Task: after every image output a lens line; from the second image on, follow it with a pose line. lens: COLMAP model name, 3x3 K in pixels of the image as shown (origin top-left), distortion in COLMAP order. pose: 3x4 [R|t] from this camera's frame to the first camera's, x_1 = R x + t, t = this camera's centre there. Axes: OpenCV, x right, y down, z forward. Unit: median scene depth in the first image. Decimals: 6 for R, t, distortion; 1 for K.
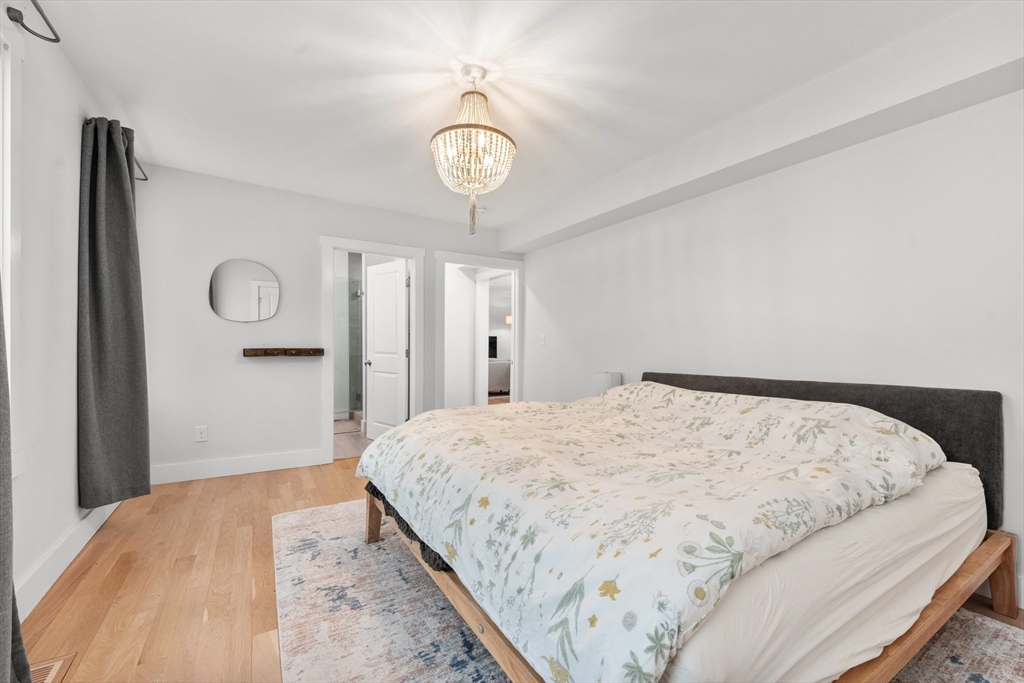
lens RADIAL K [[418.9, 0, 512.0], [0, 418.9, 341.5], [0, 0, 1]] dist [0.000251, -0.000056]
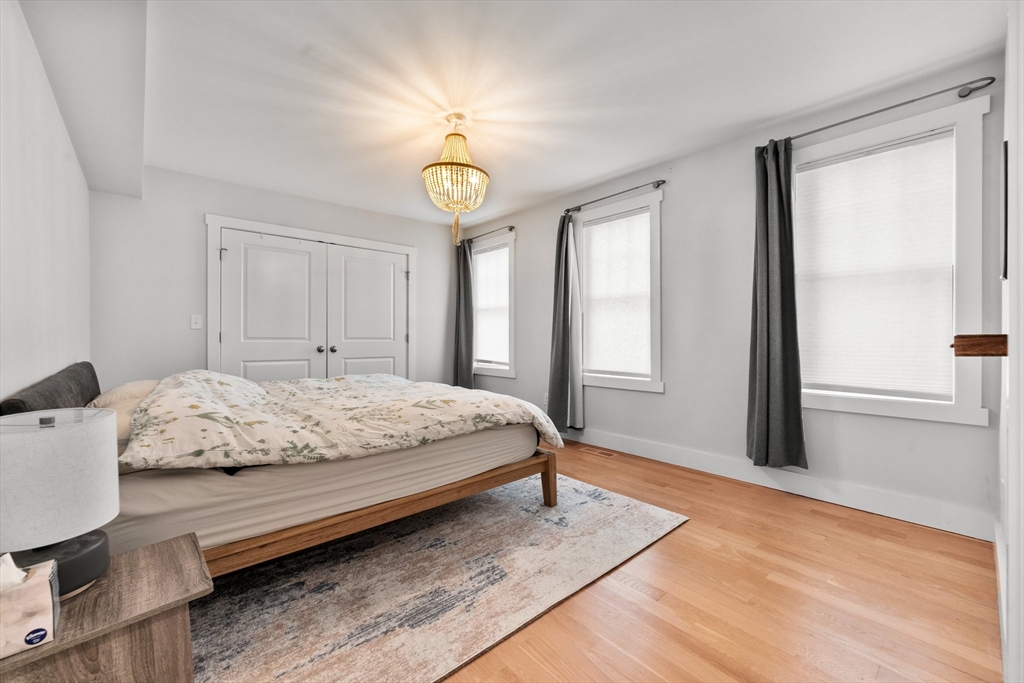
lens RADIAL K [[418.9, 0, 512.0], [0, 418.9, 341.5], [0, 0, 1]] dist [0.000251, -0.000056]
pose [[-0.985591, 0.000180, -0.169145, -0.040883], [0.000622, 0.999997, -0.002561, 0.039955], [0.169144, -0.002629, -0.985588, 2.166107]]
